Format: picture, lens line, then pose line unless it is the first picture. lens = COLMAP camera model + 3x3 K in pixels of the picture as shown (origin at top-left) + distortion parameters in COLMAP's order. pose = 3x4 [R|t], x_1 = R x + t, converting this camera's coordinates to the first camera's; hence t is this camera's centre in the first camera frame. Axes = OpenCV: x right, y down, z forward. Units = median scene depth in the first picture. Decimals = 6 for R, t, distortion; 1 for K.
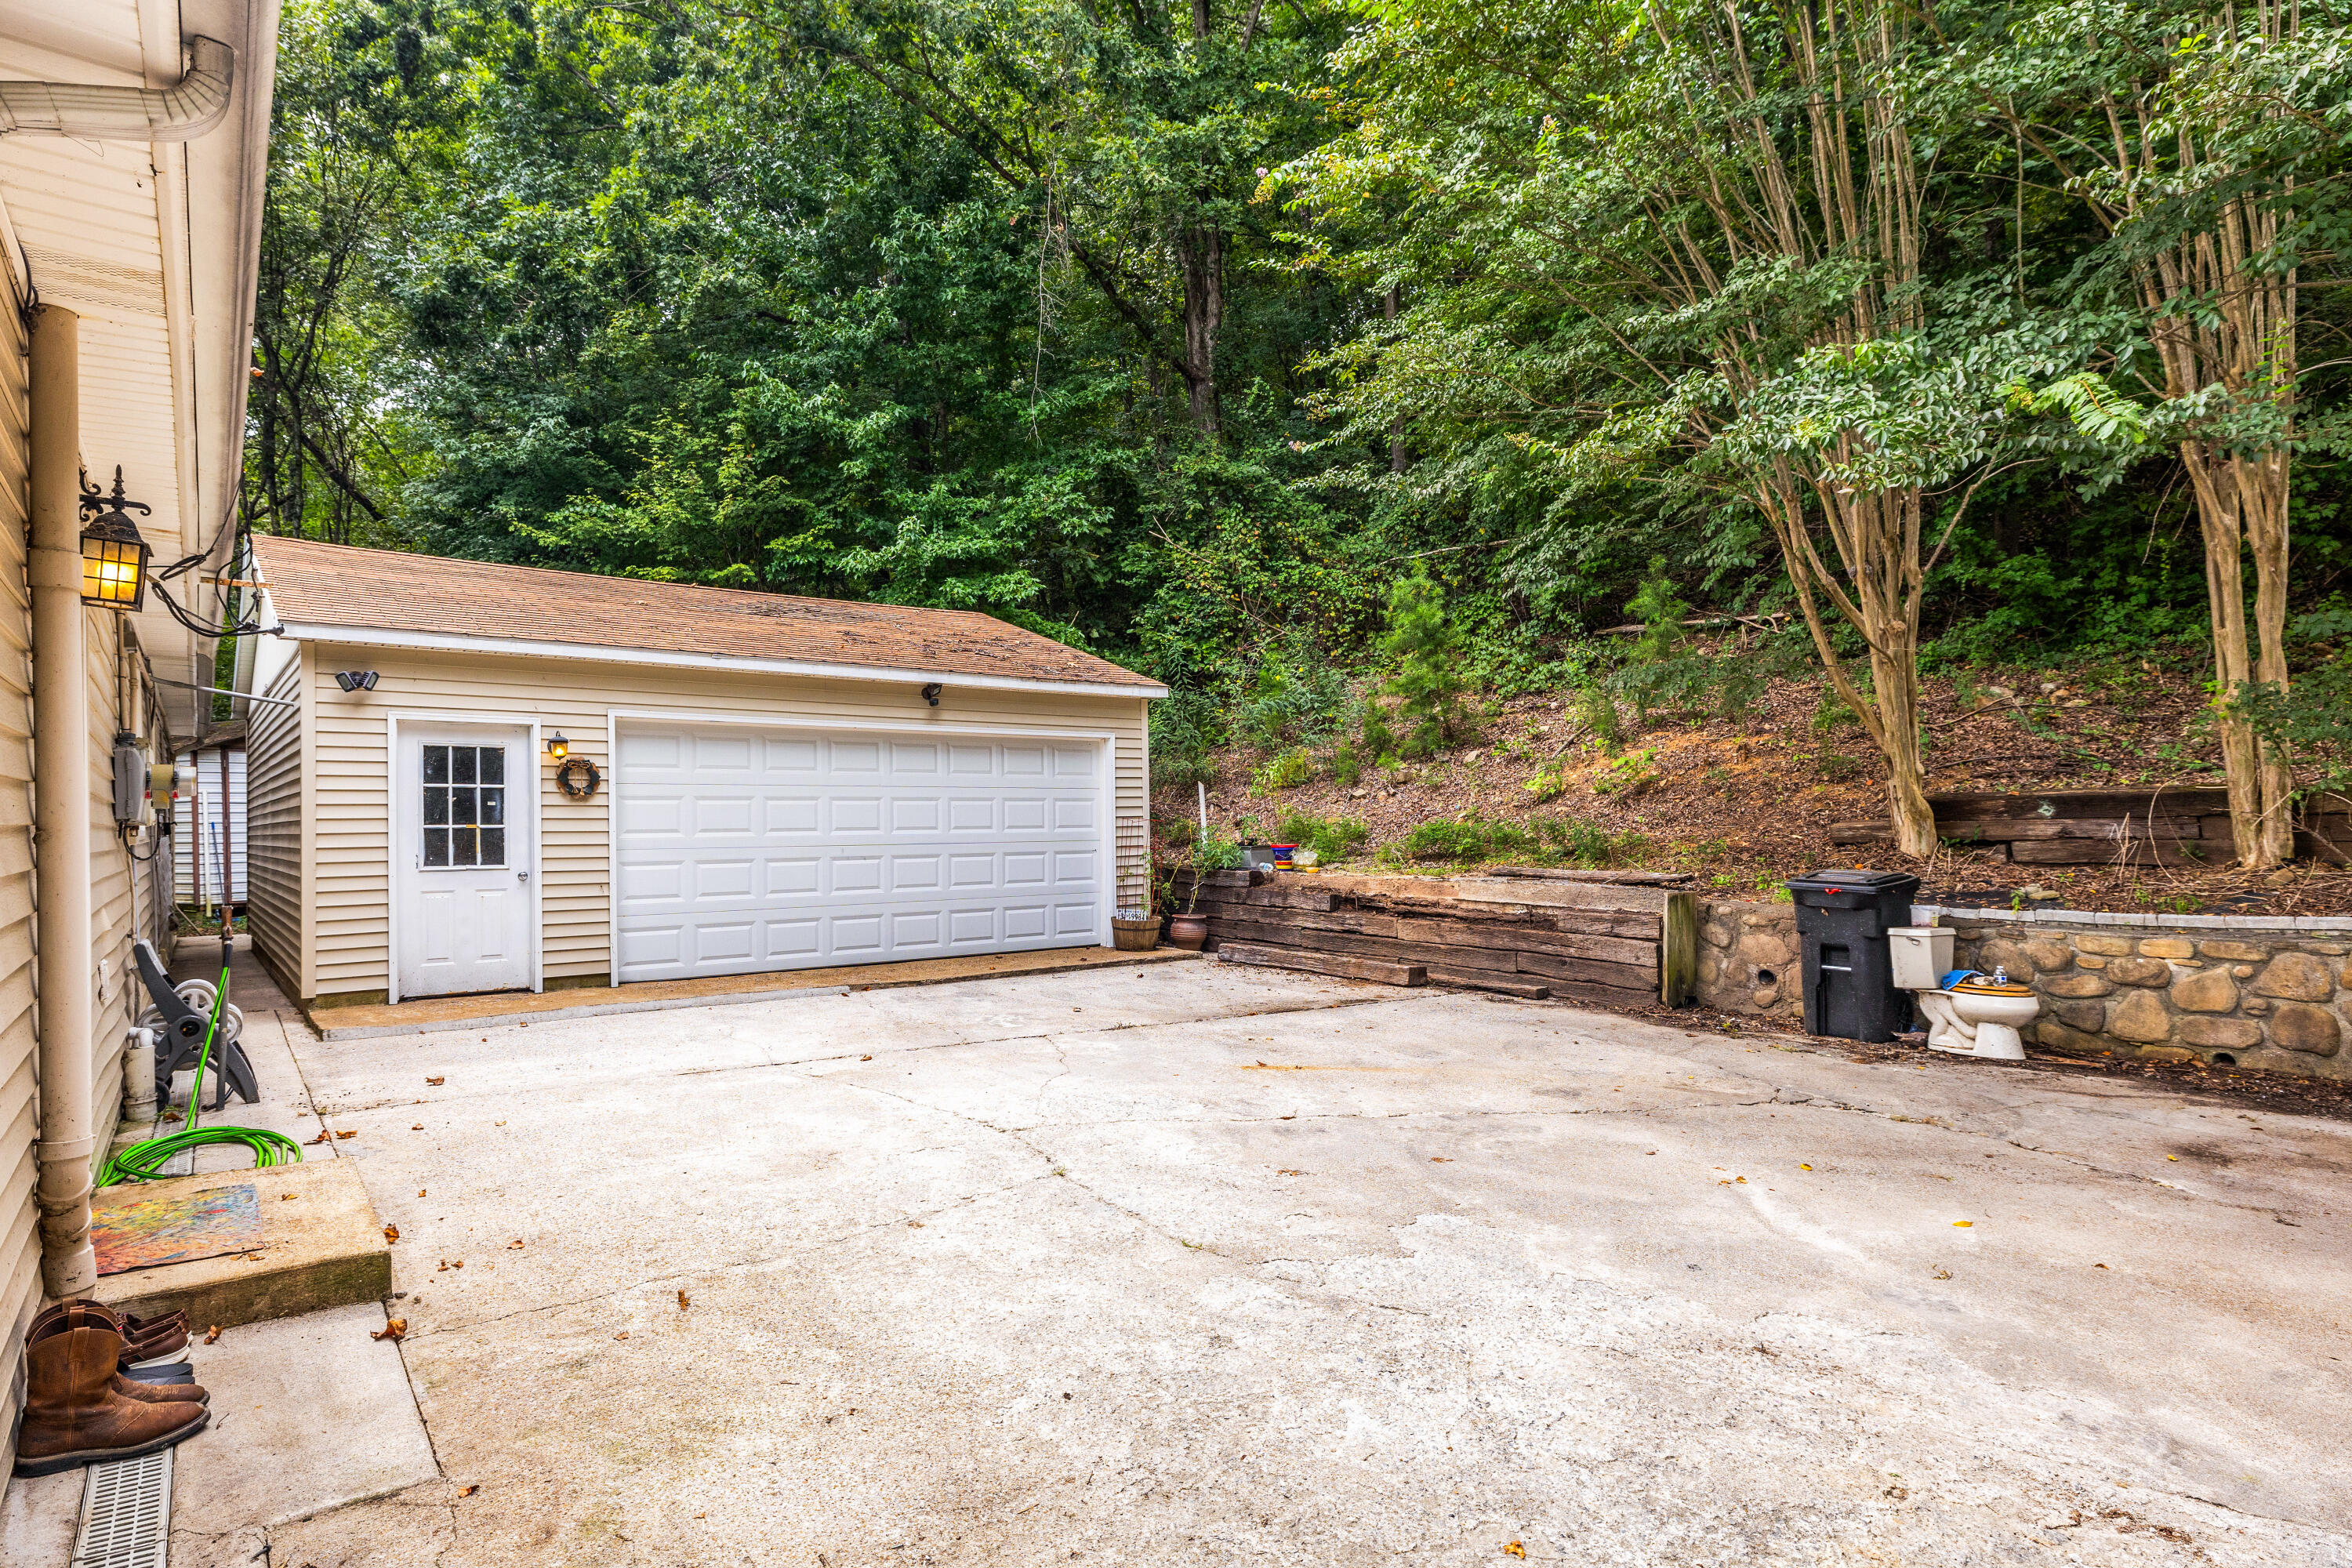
lens RADIAL K [[1276.4, 0, 1177.6], [0, 1276.4, 796.5], [0, 0, 1]] dist [-0.002959, 0.001064]
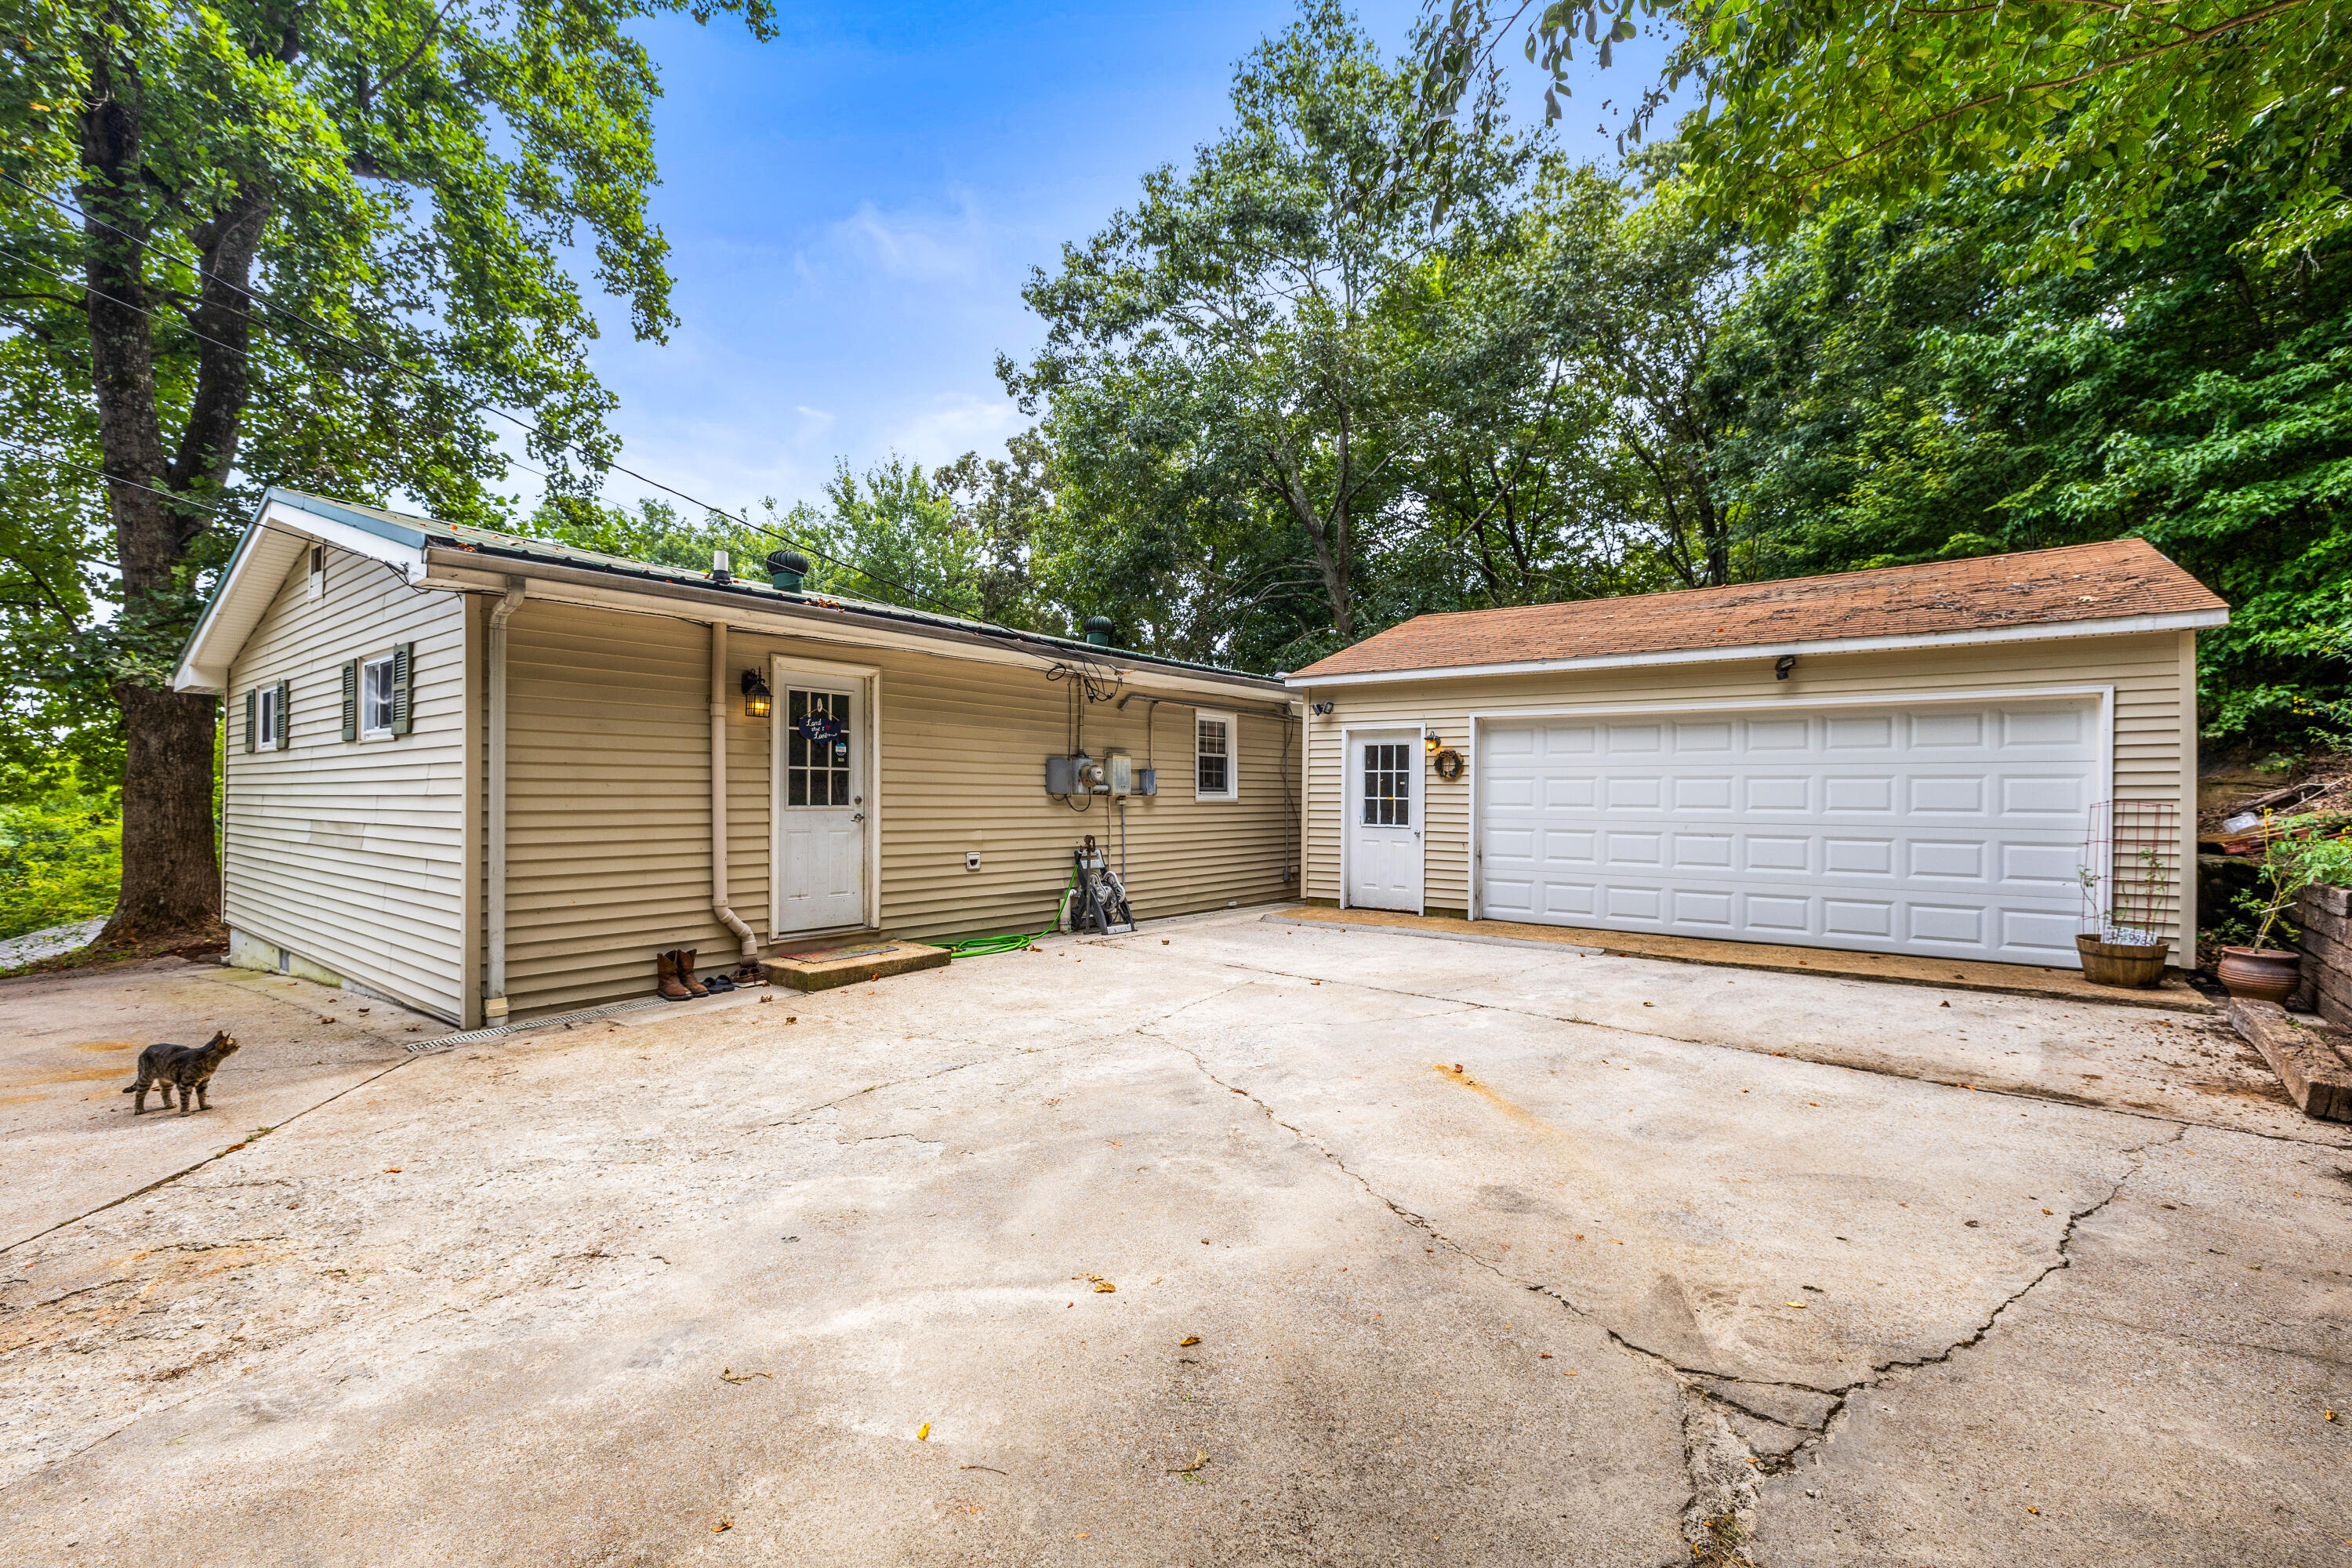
lens RADIAL K [[1016.2, 0, 1174.2], [0, 1016.2, 793.4], [0, 0, 1]] dist [-0.000700, 0.000026]
pose [[0.240279, 0.010089, -0.970651, 1.012804], [0.009242, 0.999877, 0.012681, 0.000214], [0.970660, -0.012018, 0.240156, 0.880005]]
